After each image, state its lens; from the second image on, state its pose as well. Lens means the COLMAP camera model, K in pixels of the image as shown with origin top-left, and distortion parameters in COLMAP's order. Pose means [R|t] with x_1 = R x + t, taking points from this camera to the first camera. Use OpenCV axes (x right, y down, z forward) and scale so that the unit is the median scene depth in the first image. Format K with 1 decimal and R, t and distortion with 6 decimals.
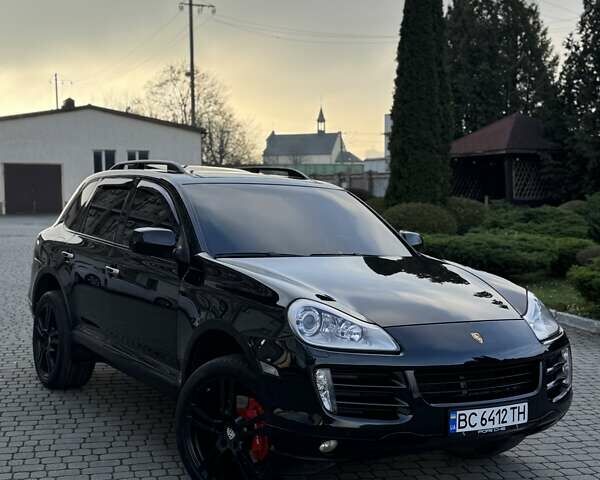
lens RADIAL K [[856.2, 0, 300.0], [0, 856.2, 240.0], [0, 0, 1]] dist [0.093910, -0.069000]
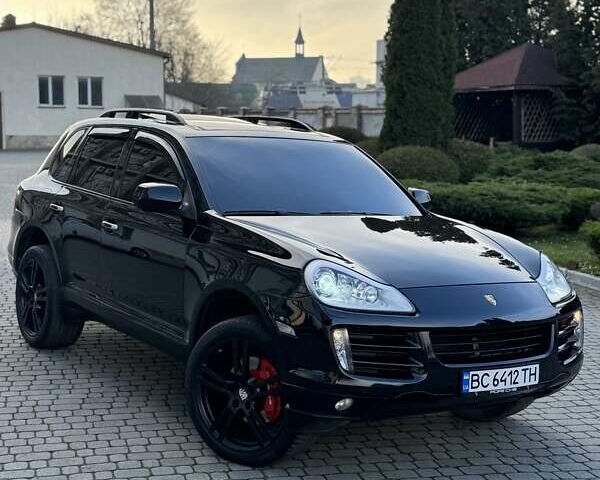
lens RADIAL K [[1001.5, 0, 296.7], [0, 1001.5, 215.9], [0, 0, 1]] dist [0.113924, -0.020248]
pose [[0.999590, 0.010084, 0.026792, -0.033946], [-0.011040, 0.999299, 0.035779, -0.015498], [-0.026412, -0.036060, 0.999001, -0.106547]]
